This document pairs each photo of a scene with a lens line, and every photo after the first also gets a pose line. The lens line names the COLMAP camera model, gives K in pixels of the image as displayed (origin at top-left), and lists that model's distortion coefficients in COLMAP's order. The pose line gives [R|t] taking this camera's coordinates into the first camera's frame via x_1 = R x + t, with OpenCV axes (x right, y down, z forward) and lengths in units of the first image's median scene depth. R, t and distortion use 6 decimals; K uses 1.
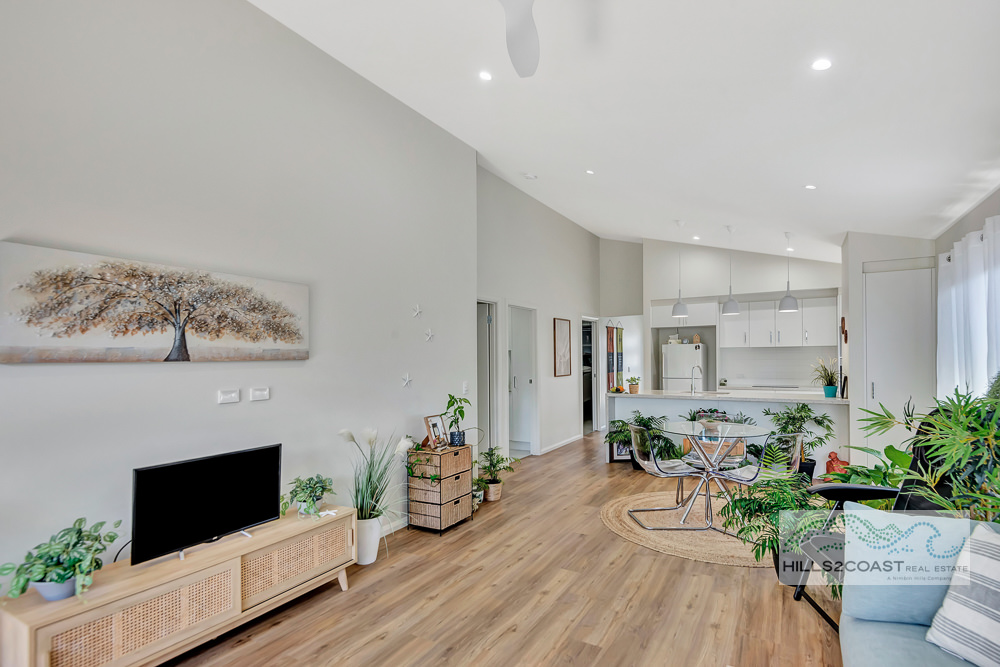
lens RADIAL K [[492.6, 0, 502.4], [0, 492.6, 367.1], [0, 0, 1]] dist [0.001520, 0.000270]
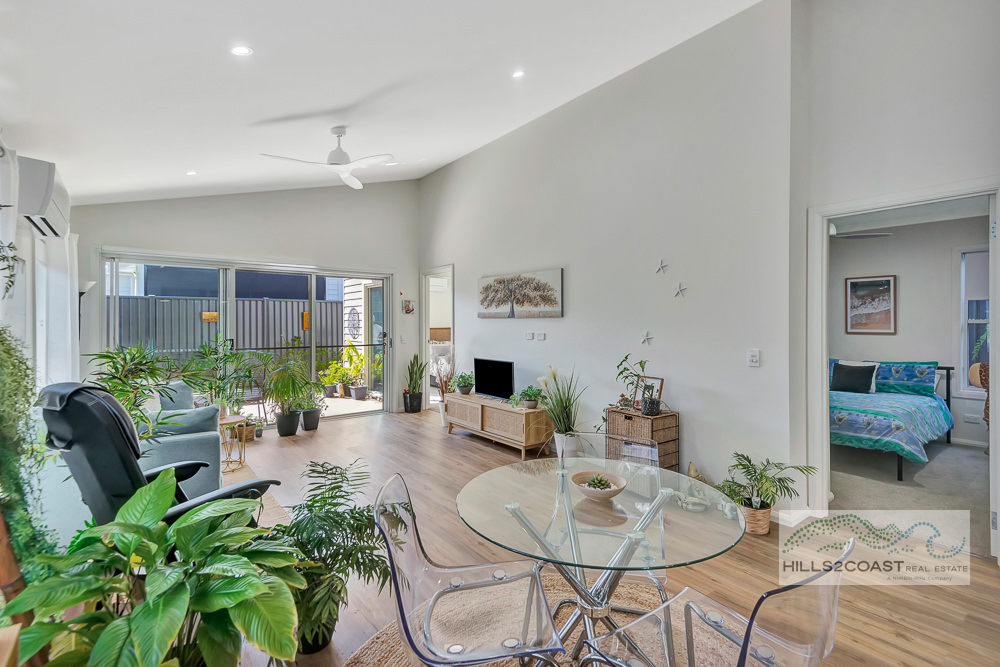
lens RADIAL K [[473.9, 0, 500.0], [0, 473.9, 333.5], [0, 0, 1]] dist [0.002280, 0.000380]
pose [[-0.370684, 0.036211, -0.928053, 1.176615], [-0.011192, 0.998993, 0.043449, -0.029184], [0.928691, 0.026493, -0.369906, 1.548078]]
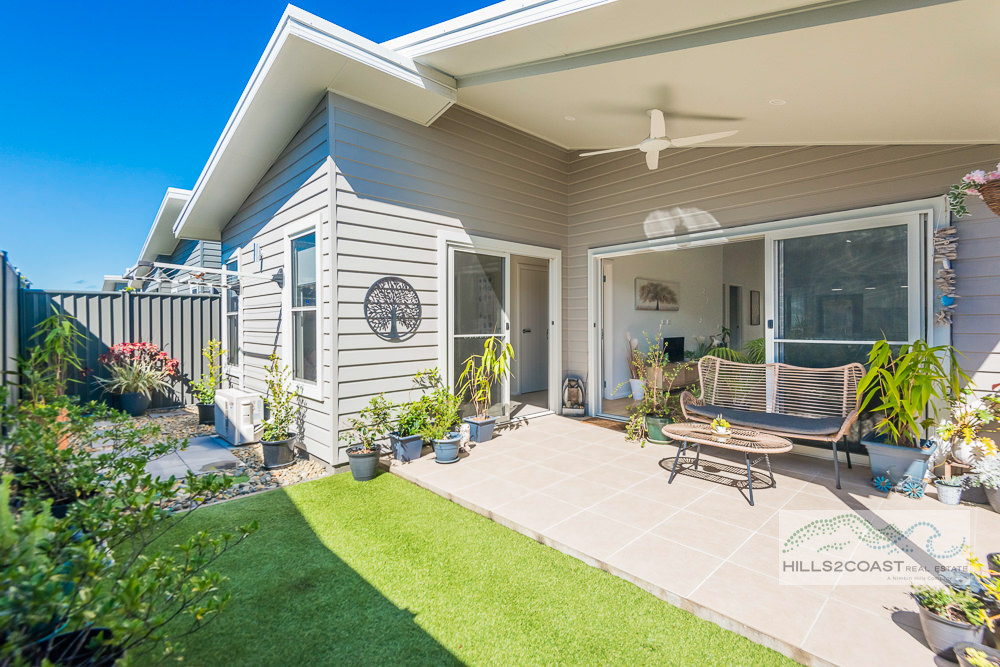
lens RADIAL K [[463.9, 0, 500.0], [0, 463.9, 333.5], [0, 0, 1]] dist [0.001023, -0.000055]
pose [[0.958885, 0.010837, -0.283588, -0.700585], [-0.010342, 0.999941, 0.003243, 0.131734], [0.283606, -0.000177, 0.958941, -2.056957]]
